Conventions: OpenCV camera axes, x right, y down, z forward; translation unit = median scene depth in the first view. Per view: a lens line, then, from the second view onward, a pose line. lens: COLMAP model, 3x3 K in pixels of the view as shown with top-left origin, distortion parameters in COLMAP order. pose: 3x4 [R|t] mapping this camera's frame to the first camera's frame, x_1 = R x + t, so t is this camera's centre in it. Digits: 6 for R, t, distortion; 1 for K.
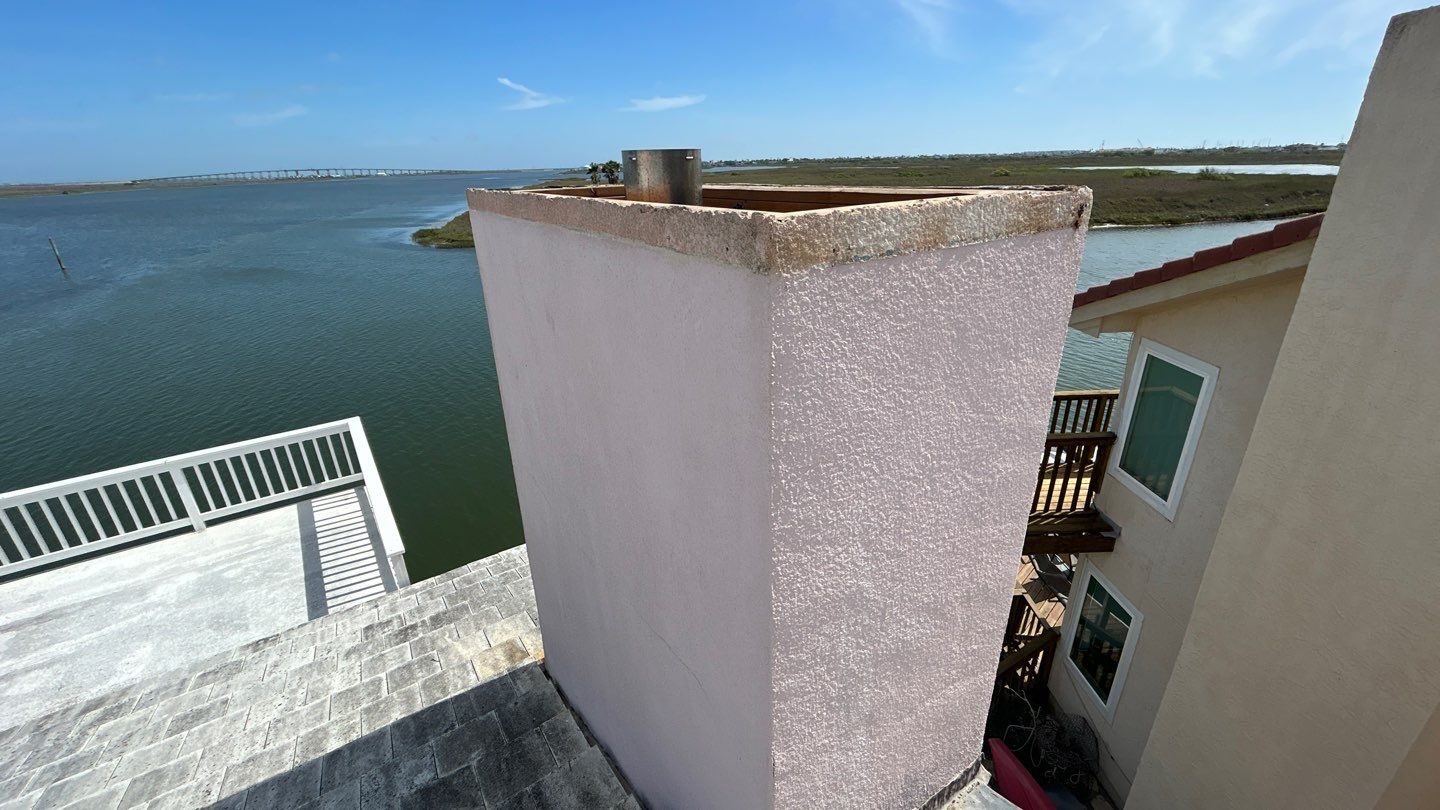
lens RADIAL K [[596.0, 0, 716.7], [0, 596.0, 418.6], [0, 0, 1]] dist [-0.003720, 0.000151]
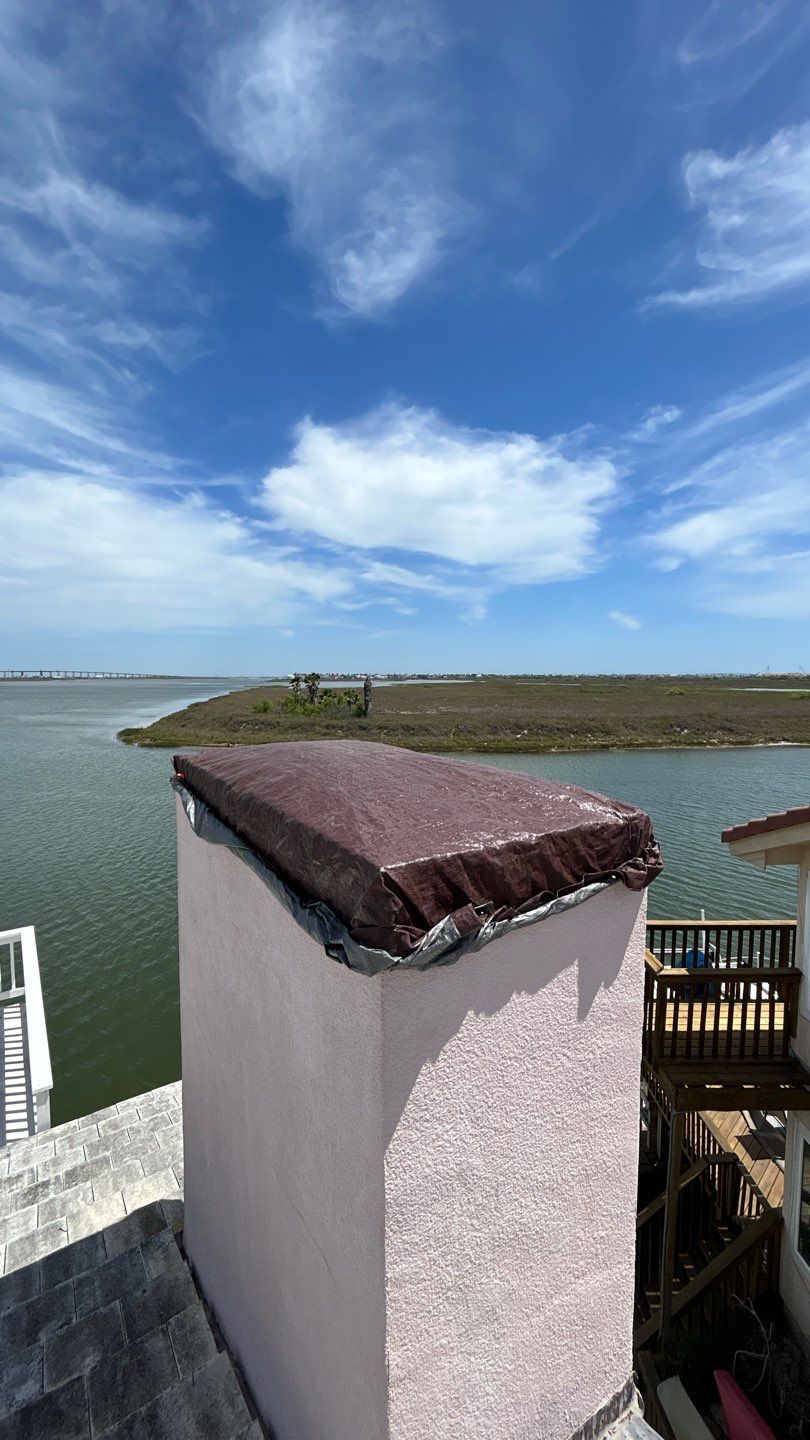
lens RADIAL K [[599.2, 0, 405.0], [0, 599.2, 720.0], [0, 0, 1]] dist [0.001759, -0.000291]
pose [[0.999582, 0.027606, -0.008589, 0.033064], [-0.028900, 0.945787, -0.323499, -0.045644], [-0.000808, 0.323612, 0.946190, -0.111483]]
